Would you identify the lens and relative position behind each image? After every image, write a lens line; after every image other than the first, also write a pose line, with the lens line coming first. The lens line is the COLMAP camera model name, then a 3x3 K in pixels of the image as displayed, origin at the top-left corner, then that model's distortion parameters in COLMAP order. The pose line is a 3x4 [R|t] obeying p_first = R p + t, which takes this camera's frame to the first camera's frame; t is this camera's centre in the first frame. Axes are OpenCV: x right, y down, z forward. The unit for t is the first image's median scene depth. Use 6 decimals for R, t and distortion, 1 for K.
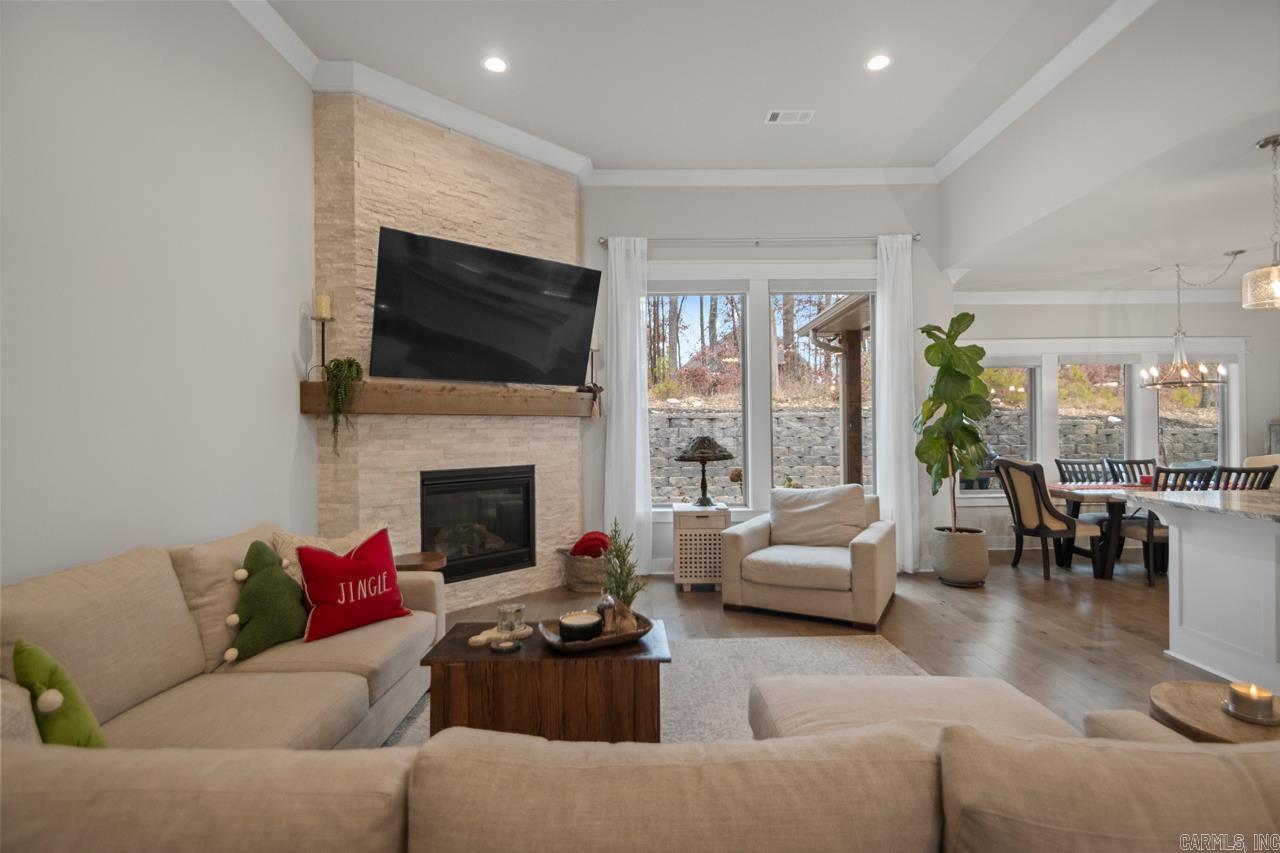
lens RADIAL K [[594.6, 0, 647.9], [0, 594.6, 426.1], [0, 0, 1]] dist [0.014013, -0.015653]
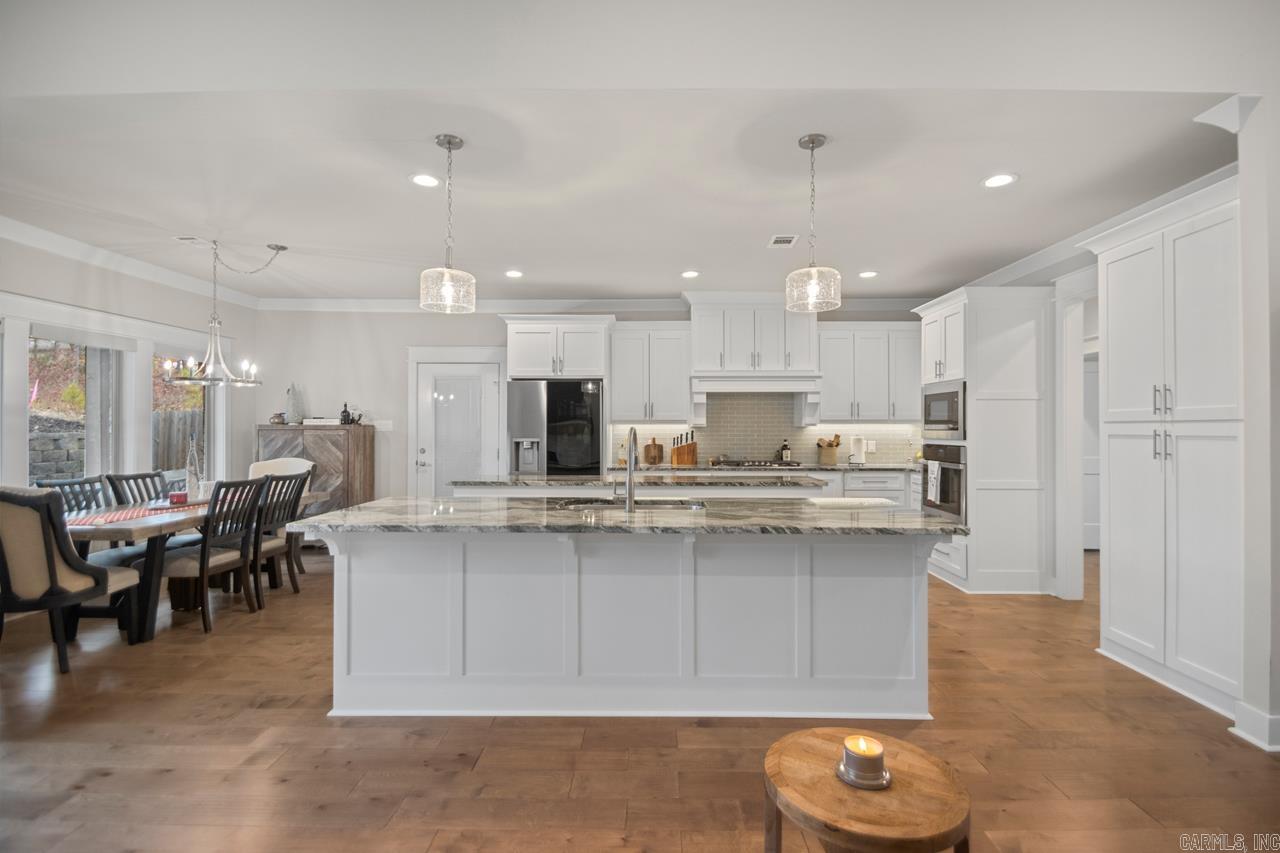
lens RADIAL K [[594.6, 0, 647.9], [0, 594.6, 426.1], [0, 0, 1]] dist [0.014013, -0.015653]
pose [[0.015311, 0.010532, 0.999827, 0.055198], [-0.004146, 0.999937, -0.010470, -0.000028], [-0.999874, -0.003985, 0.015354, 0.412854]]
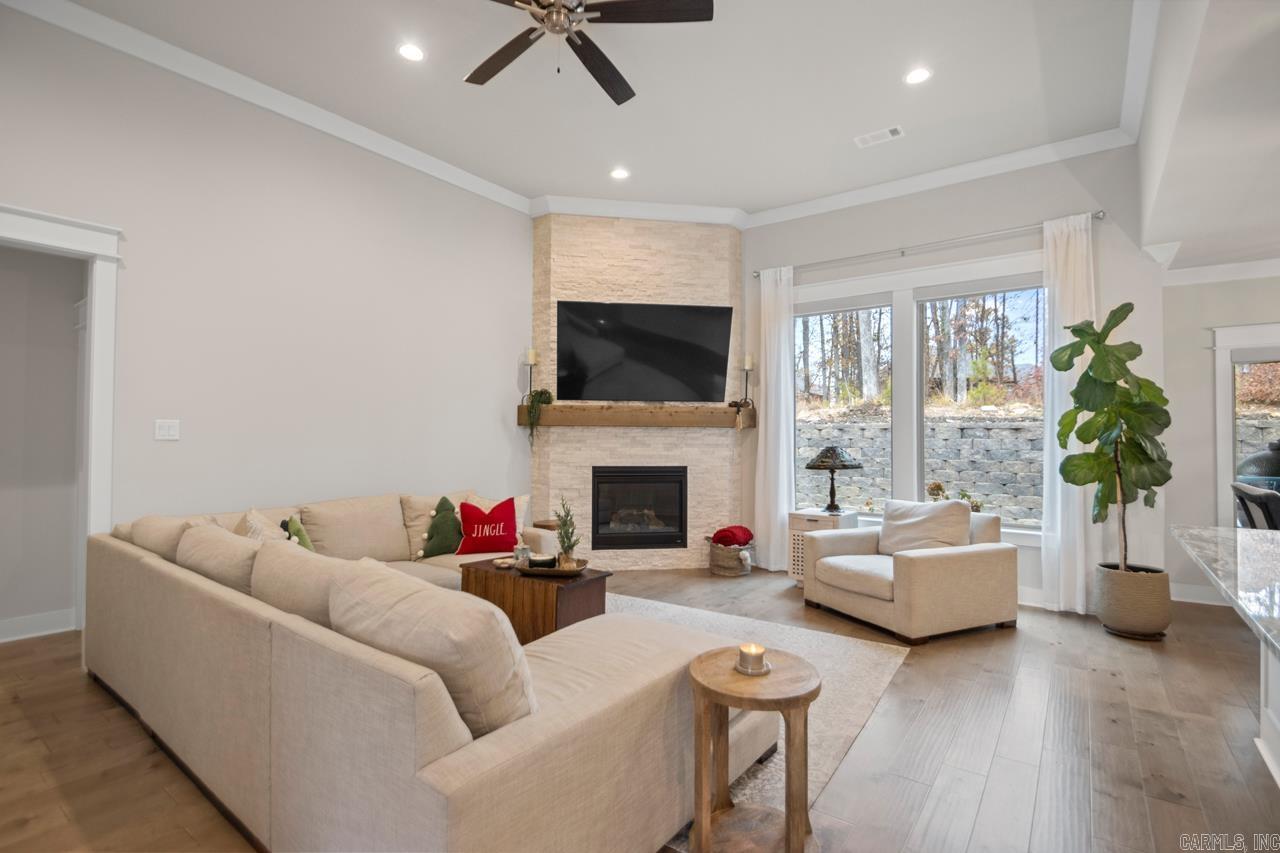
lens RADIAL K [[594.6, 0, 647.9], [0, 594.6, 426.1], [0, 0, 1]] dist [0.014013, -0.015653]
pose [[0.806519, 0.001992, -0.591204, 0.508601], [-0.009929, 0.999899, -0.010177, -0.005441], [0.591124, 0.014078, 0.806458, -0.055193]]
